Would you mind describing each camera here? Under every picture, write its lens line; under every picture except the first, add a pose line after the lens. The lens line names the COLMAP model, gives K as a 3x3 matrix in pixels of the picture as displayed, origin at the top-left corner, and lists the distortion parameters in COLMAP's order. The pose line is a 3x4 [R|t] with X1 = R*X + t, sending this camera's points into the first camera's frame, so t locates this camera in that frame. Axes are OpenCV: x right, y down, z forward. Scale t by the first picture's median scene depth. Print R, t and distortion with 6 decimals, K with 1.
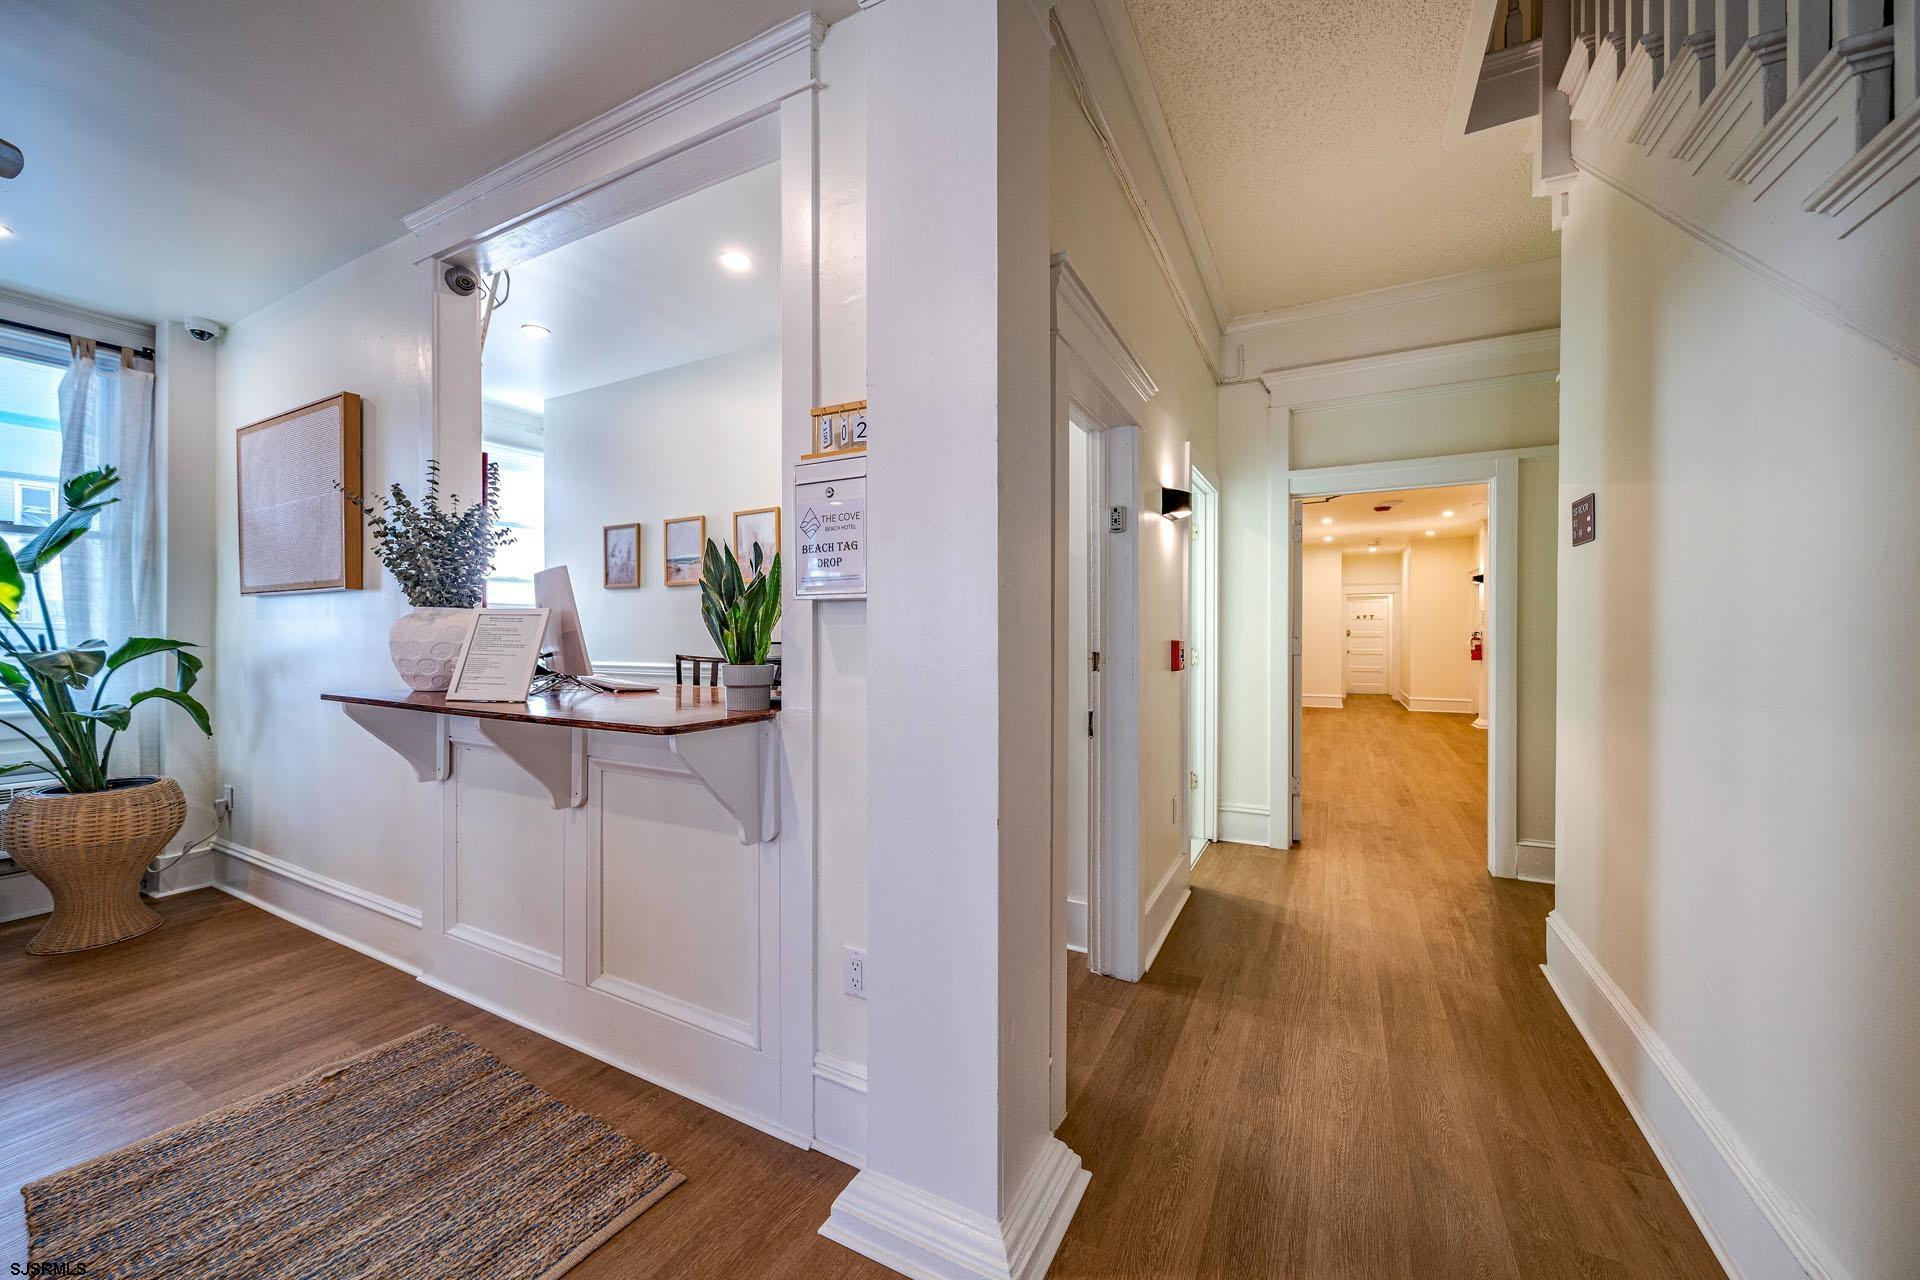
lens RADIAL K [[716.2, 0, 944.3], [0, 716.2, 641.3], [0, 0, 1]] dist [-0.001409, -0.000130]
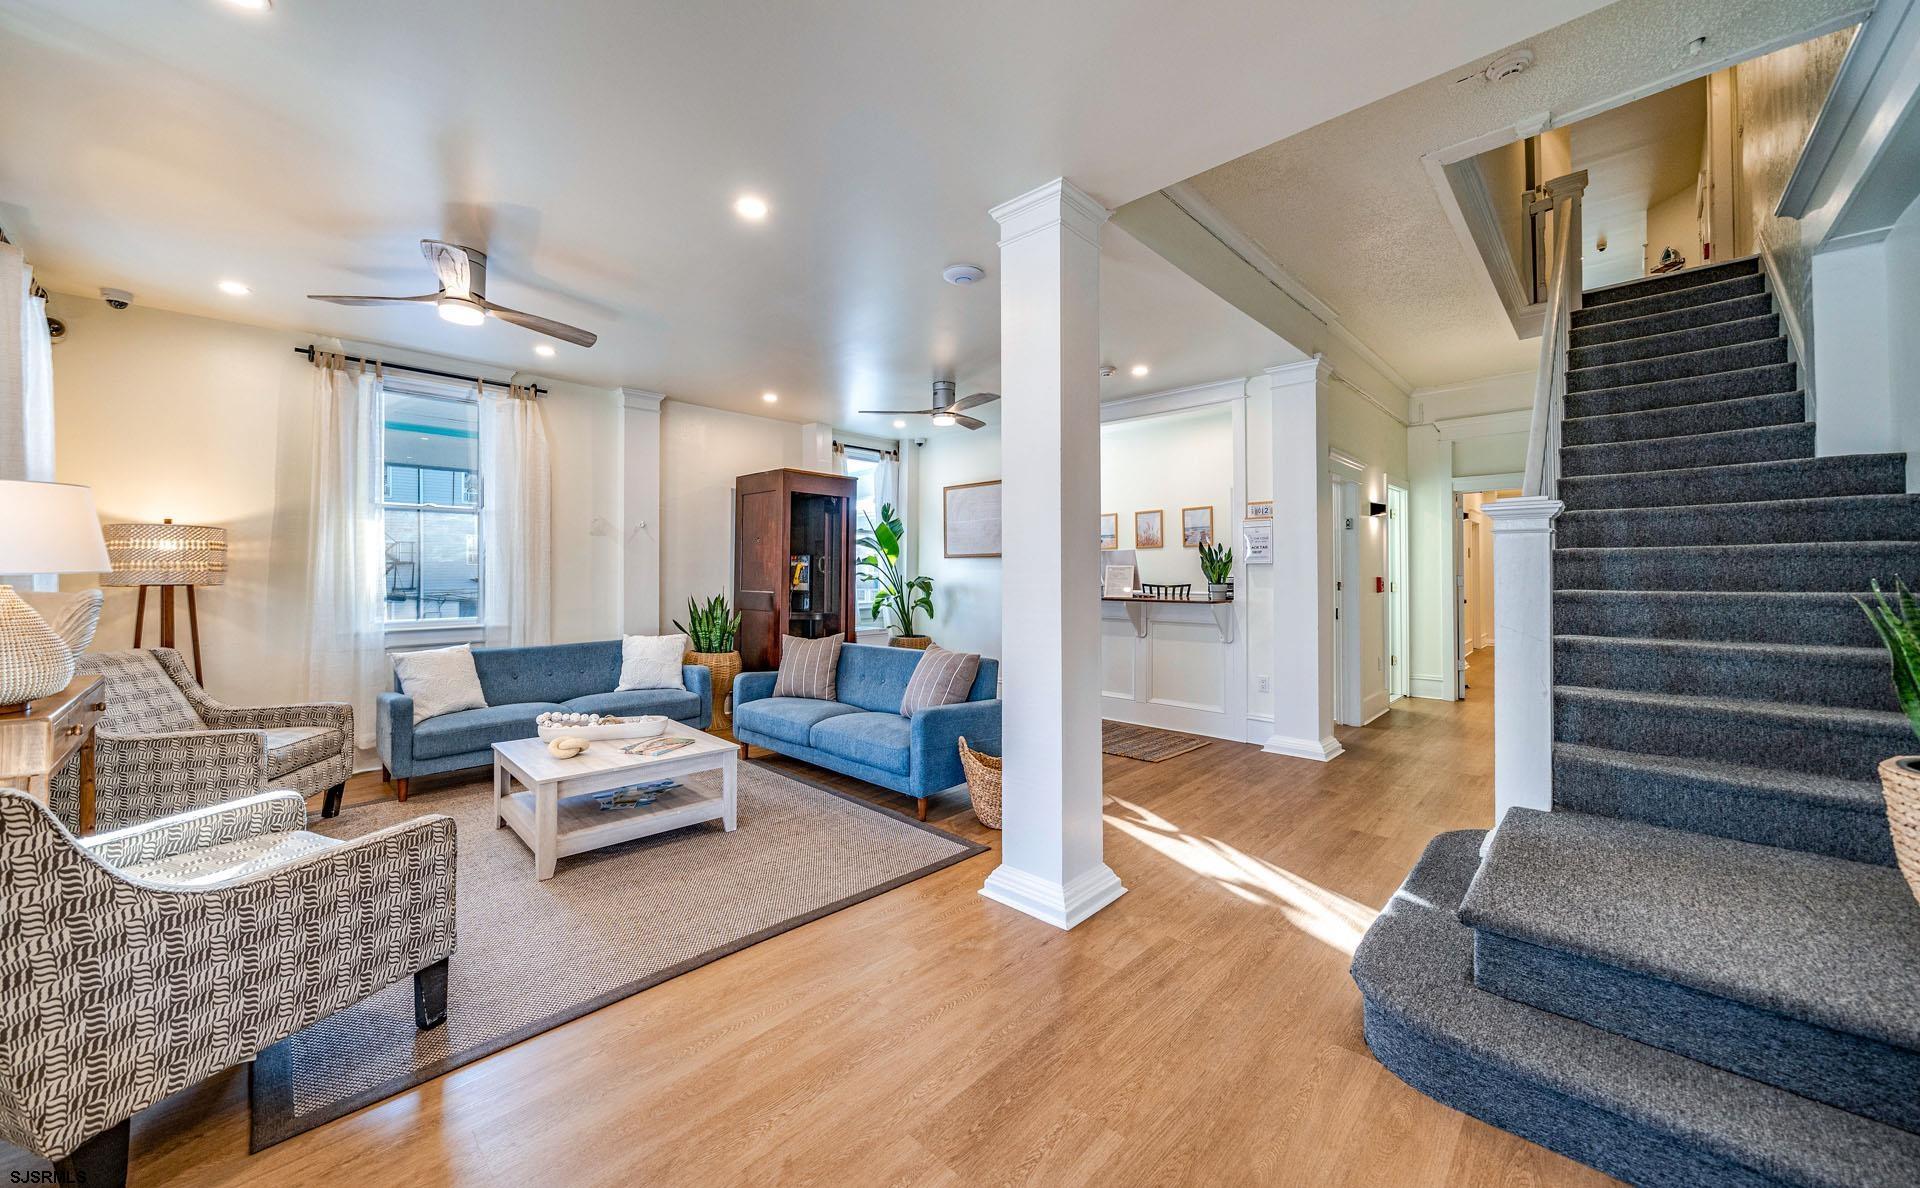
lens RADIAL K [[691.2, 0, 976.1], [0, 691.2, 561.8], [0, 0, 1]] dist [-0.003314, -0.000031]
pose [[0.974464, -0.000758, -0.224543, -0.348042], [-0.003682, 0.999806, -0.019351, -0.001953], [0.224514, 0.019684, 0.974272, -1.159035]]
